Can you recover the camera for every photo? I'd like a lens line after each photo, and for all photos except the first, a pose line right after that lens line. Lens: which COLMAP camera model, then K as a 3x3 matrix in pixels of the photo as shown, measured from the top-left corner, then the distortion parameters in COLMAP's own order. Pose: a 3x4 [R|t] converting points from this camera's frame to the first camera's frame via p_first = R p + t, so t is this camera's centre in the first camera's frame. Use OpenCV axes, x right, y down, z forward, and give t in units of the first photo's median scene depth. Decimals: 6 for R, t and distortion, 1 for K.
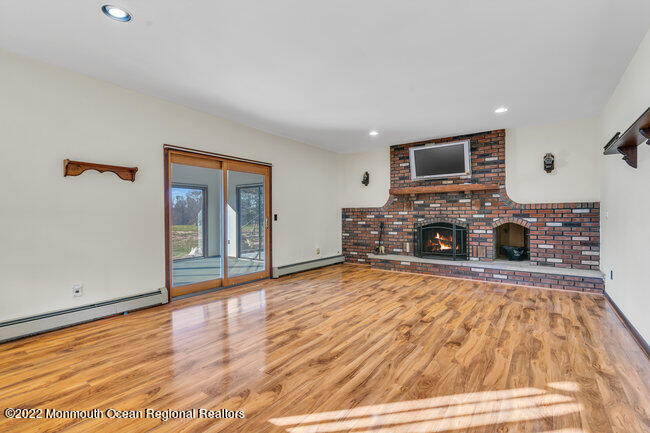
lens RADIAL K [[304.9, 0, 325.0], [0, 304.9, 216.5], [0, 0, 1]] dist [-0.001543, -0.000118]
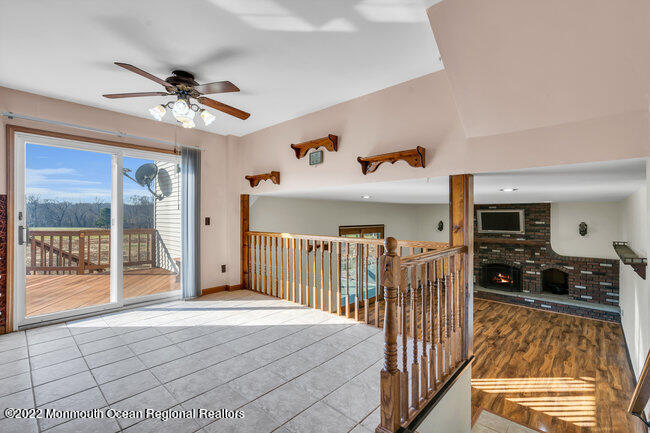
lens RADIAL K [[295.9, 0, 325.0], [0, 295.9, 216.5], [0, 0, 1]] dist [0.000971, 0.000030]
pose [[0.993380, 0.006686, -0.114680, -0.346801], [-0.006564, 0.999977, 0.001438, -0.246335], [0.114687, -0.000676, 0.993401, -0.578738]]
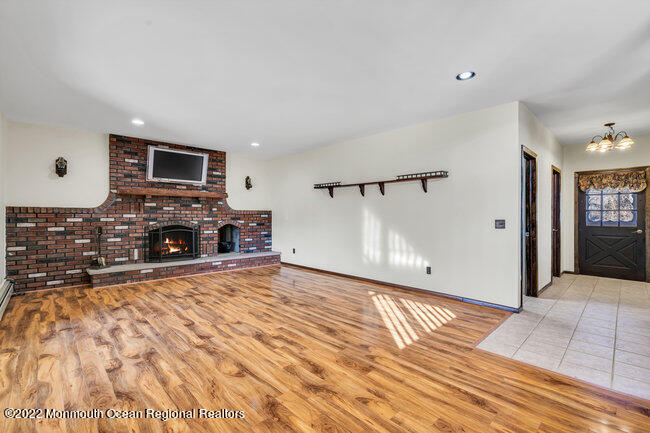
lens RADIAL K [[295.9, 0, 325.0], [0, 295.9, 216.5], [0, 0, 1]] dist [0.000971, 0.000030]
pose [[0.177968, 0.002671, 0.984033, -0.653297], [-0.001748, 0.999996, -0.002398, -0.011297], [-0.984035, -0.001294, 0.177972, 0.403055]]
